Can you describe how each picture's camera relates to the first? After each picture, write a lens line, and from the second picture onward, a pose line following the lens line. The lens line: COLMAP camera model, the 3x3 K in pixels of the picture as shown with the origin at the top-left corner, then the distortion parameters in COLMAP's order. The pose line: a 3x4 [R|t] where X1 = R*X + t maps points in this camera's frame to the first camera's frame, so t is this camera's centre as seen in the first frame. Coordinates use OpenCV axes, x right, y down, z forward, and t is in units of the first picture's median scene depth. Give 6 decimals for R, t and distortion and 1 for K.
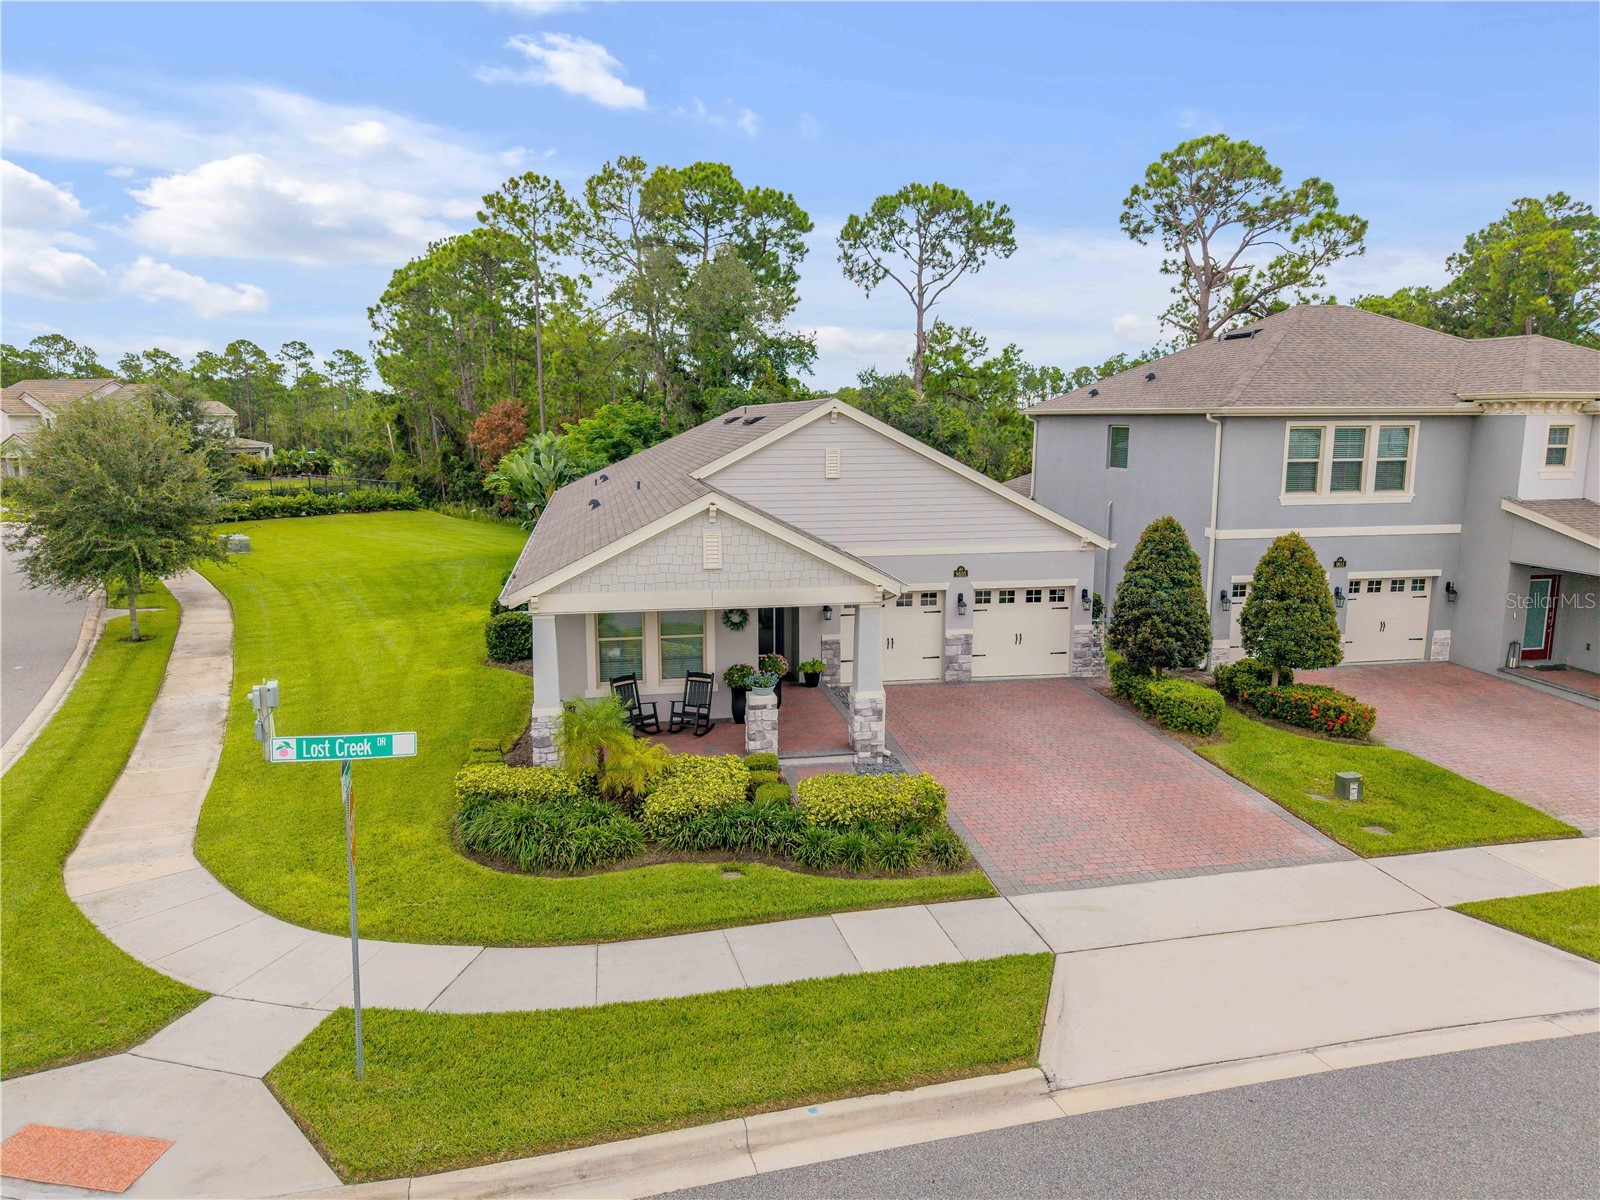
lens RADIAL K [[1073.9, 0, 800.3], [0, 1073.9, 603.7], [0, 0, 1]] dist [0.008742, -0.005539]
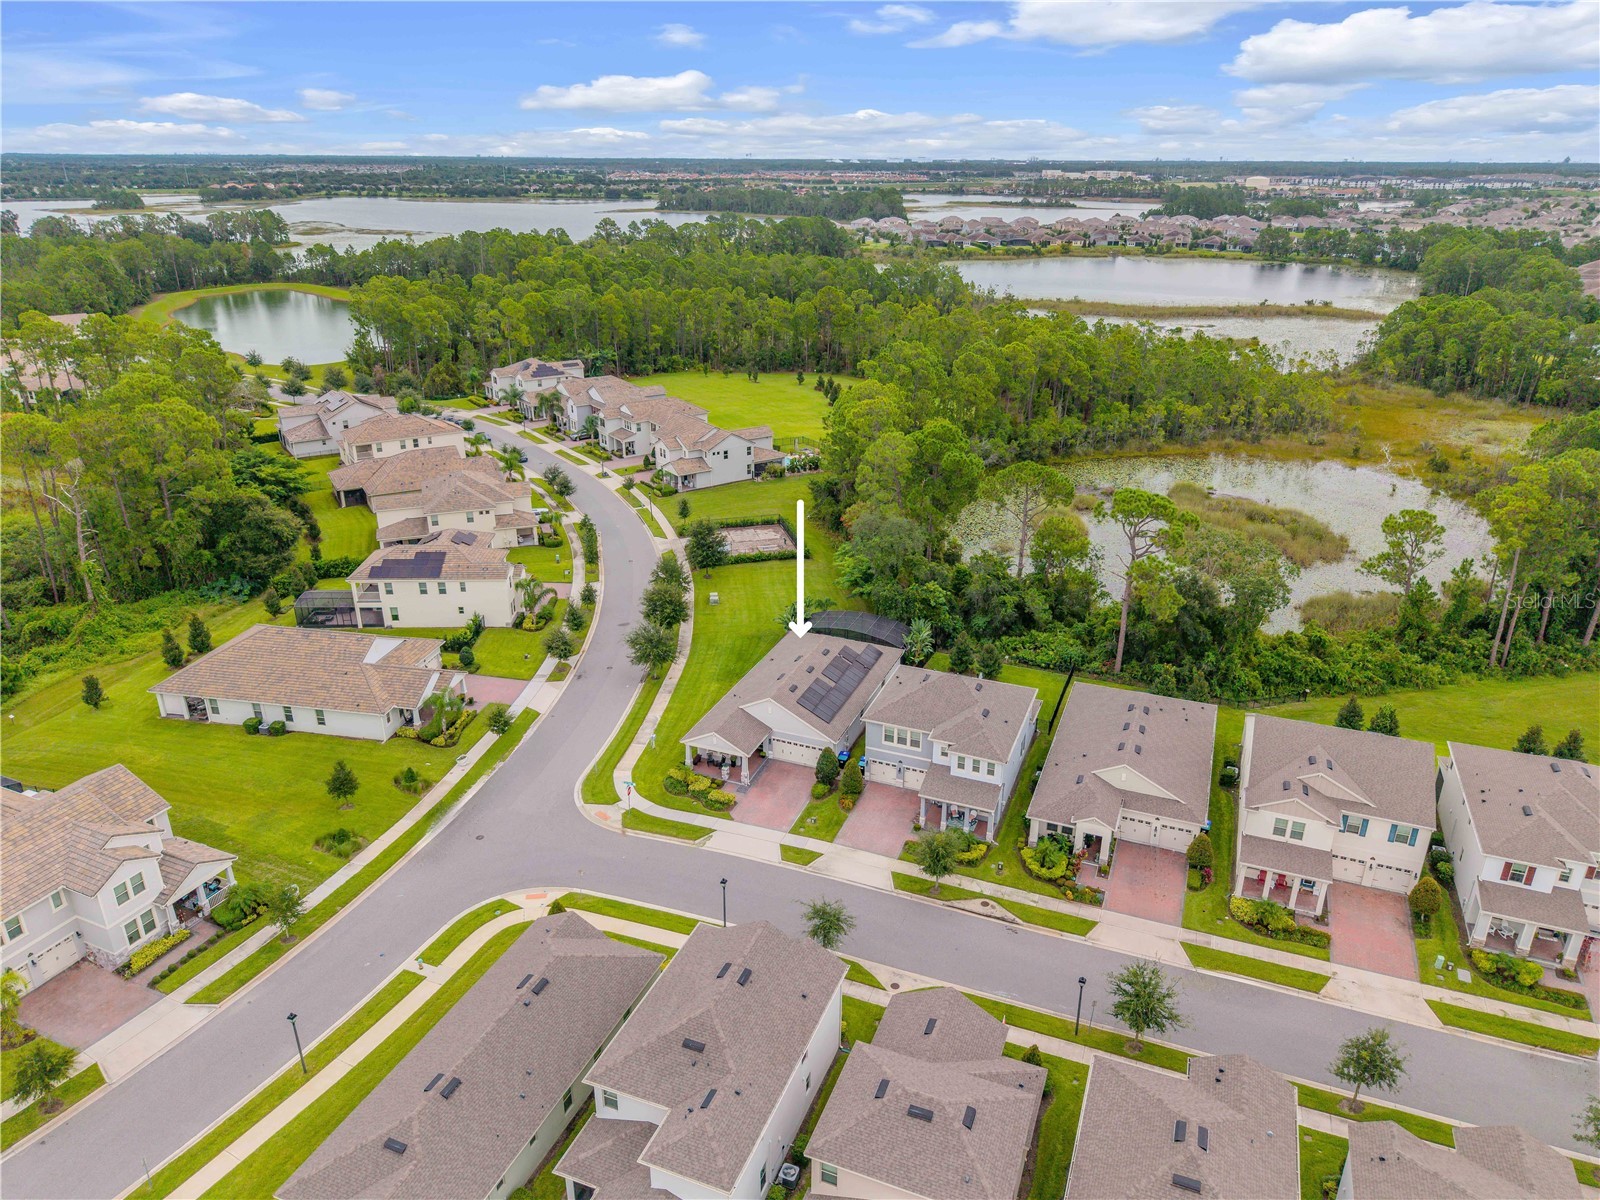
lens RADIAL K [[1082.5, 0, 796.7], [0, 1082.5, 582.4], [0, 0, 1]] dist [0.020347, 0.000033]
pose [[0.839342, 0.200558, -0.505254, 2.308066], [-0.095338, 0.969357, 0.226403, -1.696493], [0.535179, -0.141860, 0.832742, -2.569048]]
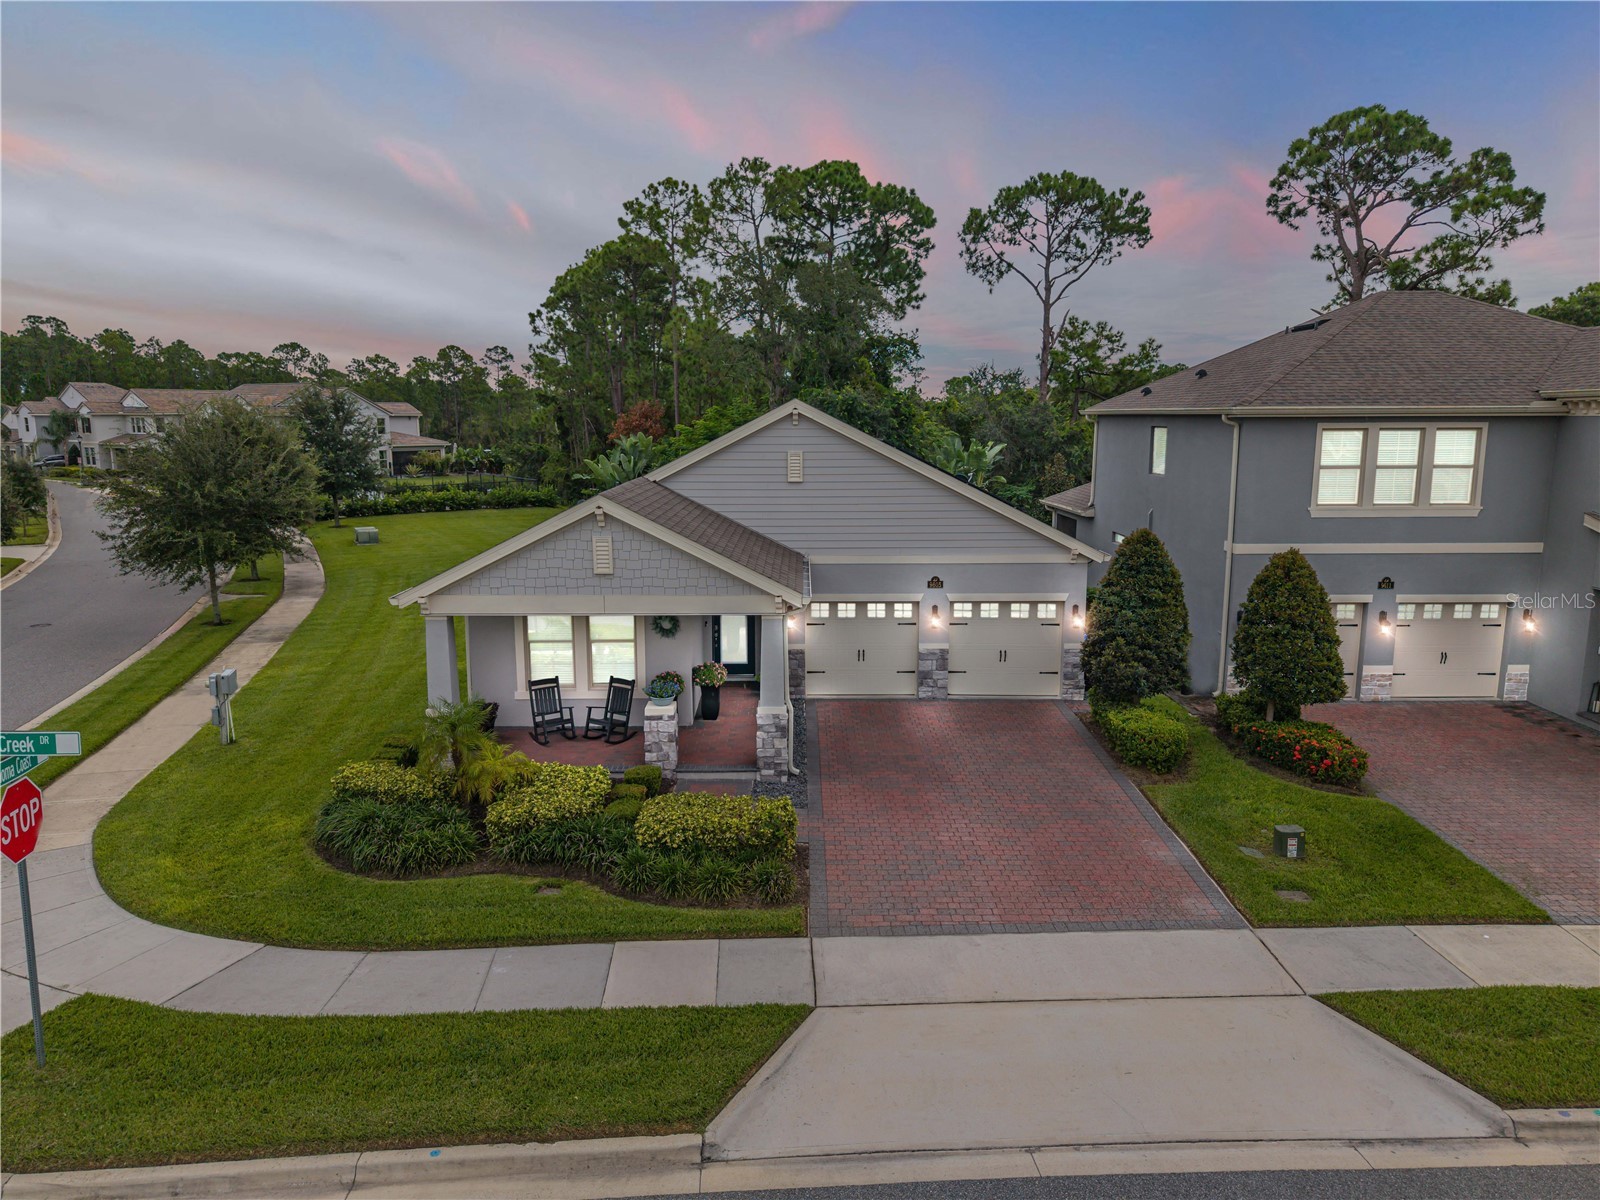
lens RADIAL K [[1073.9, 0, 800.3], [0, 1073.9, 603.7], [0, 0, 1]] dist [0.008742, -0.005539]
pose [[0.983237, 0.030681, -0.179735, 0.225356], [-0.030575, 0.999527, 0.003361, -0.011890], [0.179753, 0.002191, 0.983709, 0.057728]]
